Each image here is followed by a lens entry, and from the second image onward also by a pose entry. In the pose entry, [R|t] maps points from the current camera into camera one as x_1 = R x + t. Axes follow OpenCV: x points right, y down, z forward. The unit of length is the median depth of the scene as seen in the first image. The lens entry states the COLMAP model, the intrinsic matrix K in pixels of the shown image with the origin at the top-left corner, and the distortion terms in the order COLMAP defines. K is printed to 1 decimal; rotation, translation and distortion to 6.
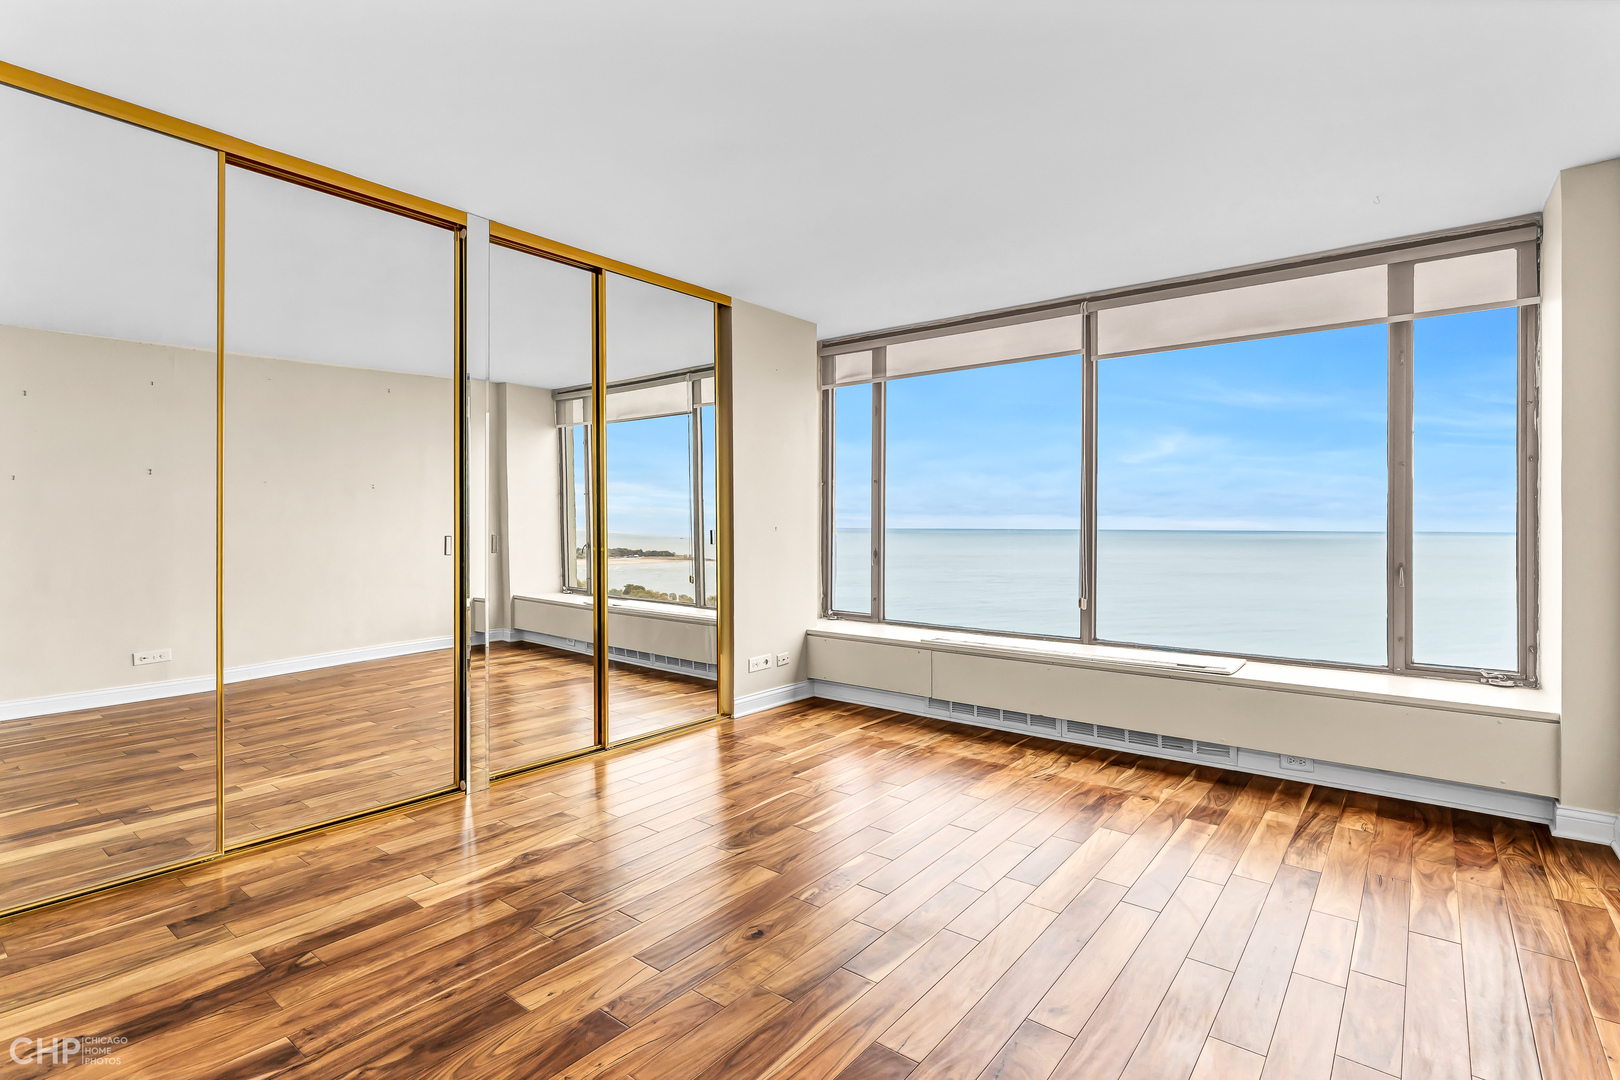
lens RADIAL K [[787.8, 0, 807.8], [0, 787.8, 522.9], [0, 0, 1]] dist [0.003723, 0.000166]
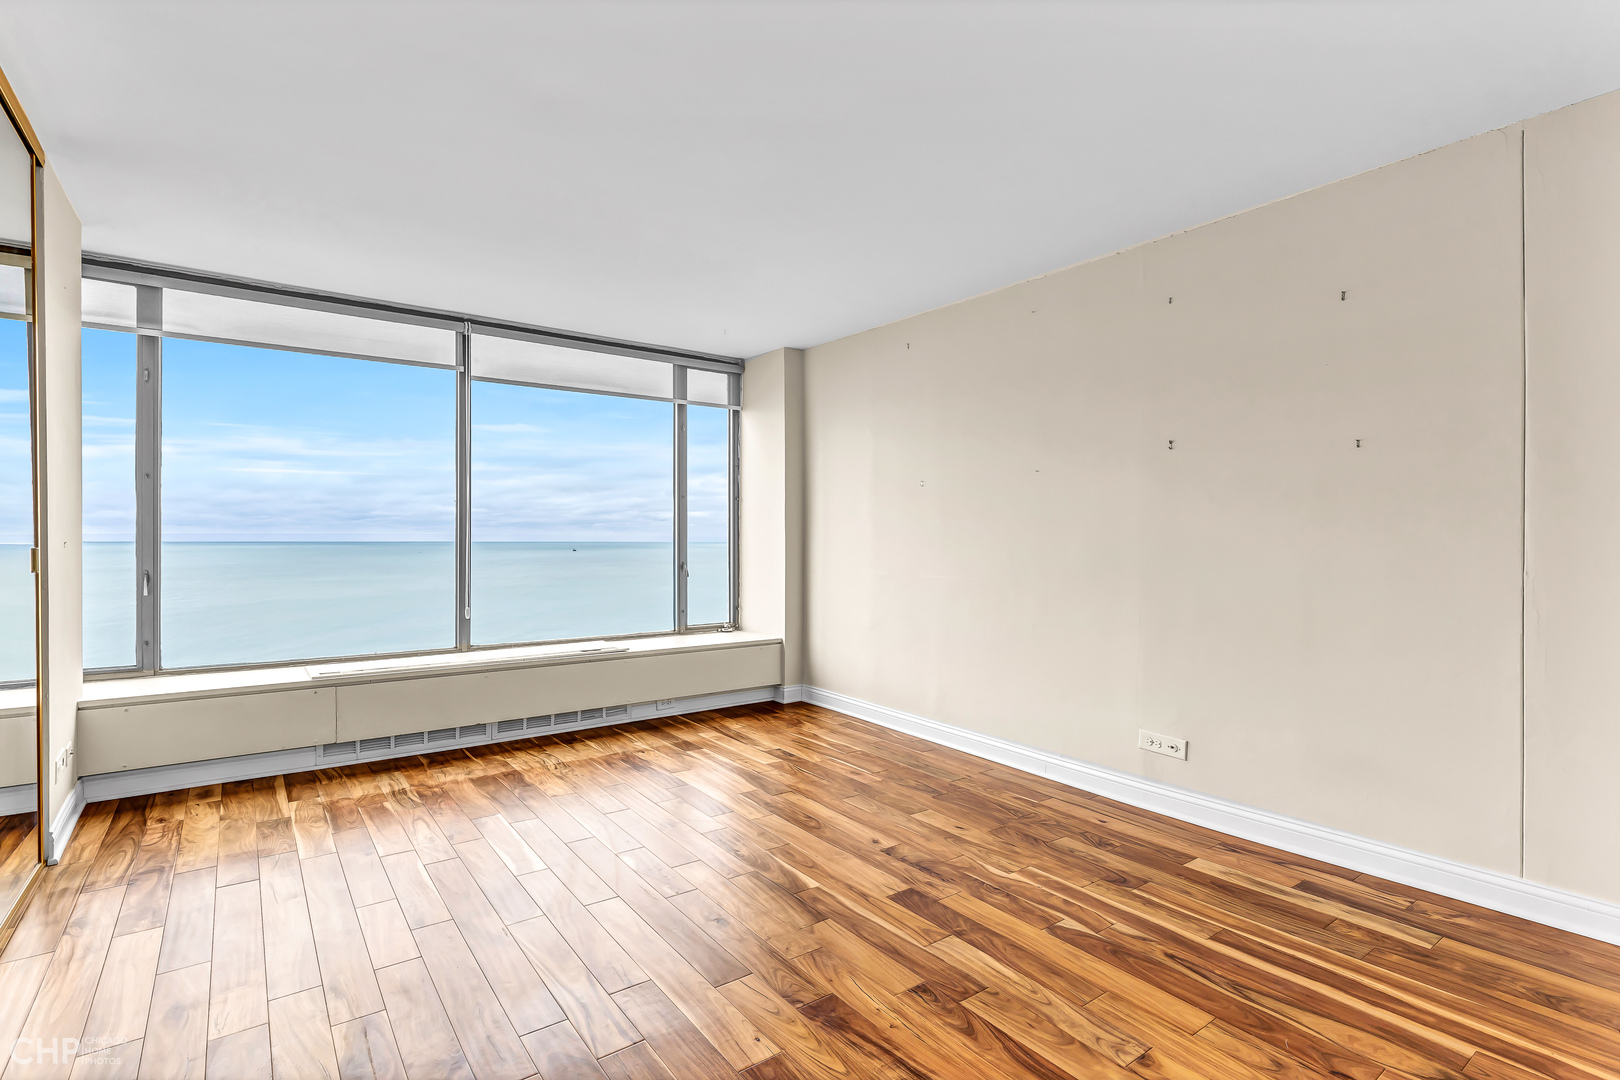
lens RADIAL K [[769.8, 0, 810.0], [0, 769.8, 540.0], [0, 0, 1]] dist [0.002332, -0.000011]
pose [[0.262586, -0.006474, 0.964887, -0.606363], [-0.002511, 0.999970, 0.007393, -0.002980], [-0.964905, -0.004364, 0.262561, 0.355750]]
